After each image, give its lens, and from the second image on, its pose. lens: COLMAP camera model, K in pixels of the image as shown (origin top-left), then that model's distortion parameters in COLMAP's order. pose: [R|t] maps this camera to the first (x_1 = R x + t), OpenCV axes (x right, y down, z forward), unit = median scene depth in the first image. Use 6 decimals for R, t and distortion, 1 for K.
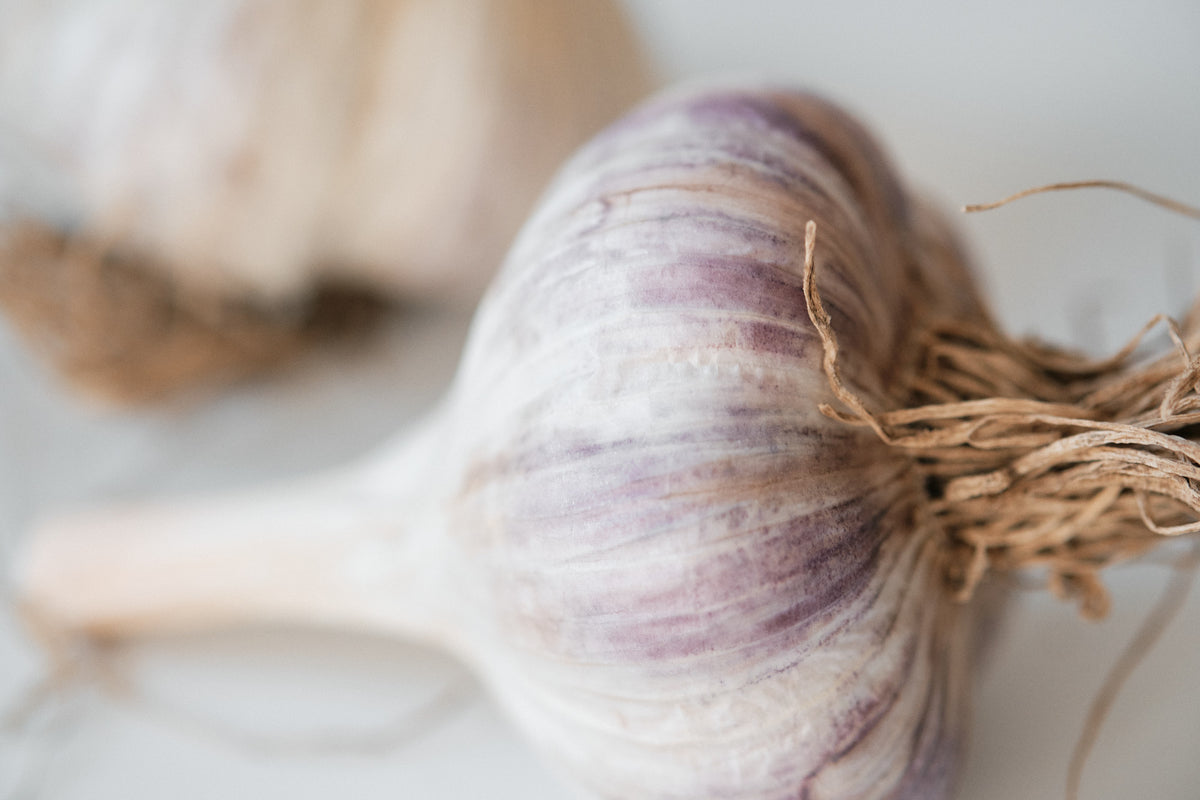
lens RADIAL K [[4325.4, 0, 602.5], [0, 4325.4, 396.1], [0, 0, 1]] dist [0.269732, 0.000000]
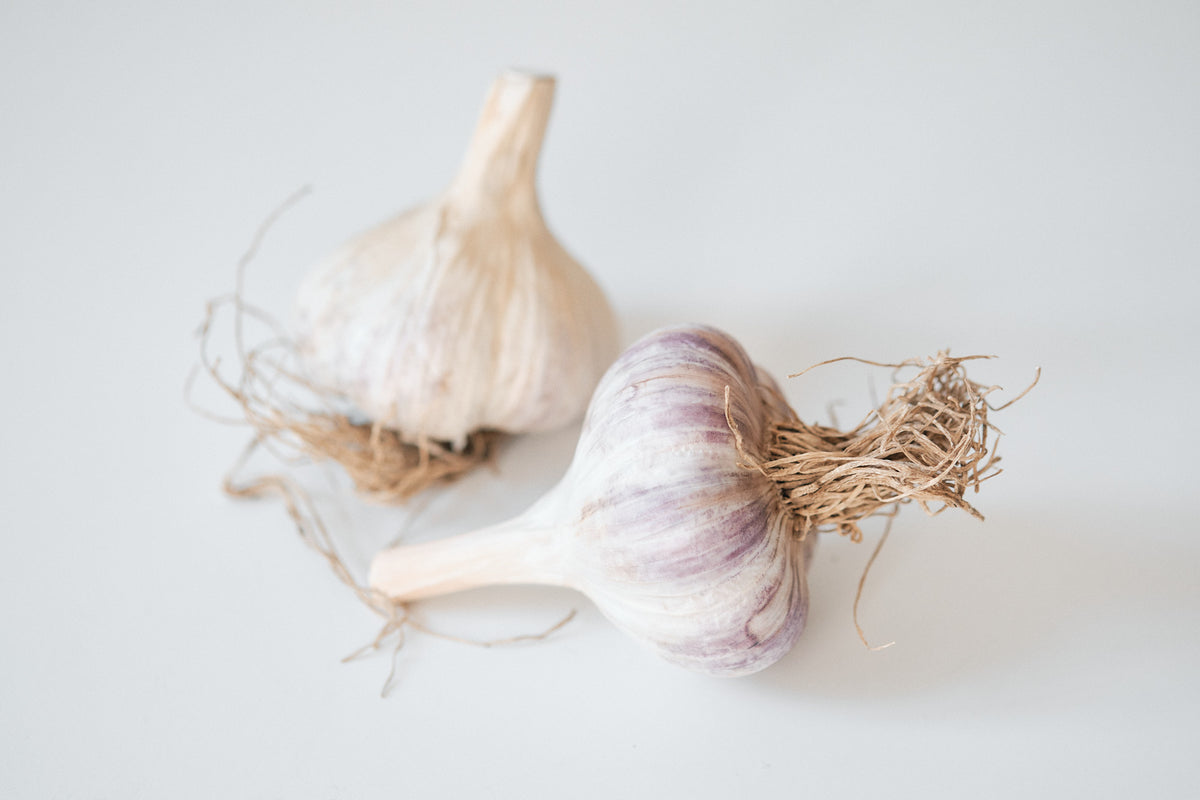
lens RADIAL K [[4325.4, 0, 599.4], [0, 4325.4, 402.3], [0, 0, 1]] dist [0.269732, 0.000000]
pose [[0.988558, -0.104504, 0.108776, -0.273493], [0.106695, 0.994186, -0.014500, -0.004510], [-0.106629, 0.025939, 0.993961, -1.317778]]
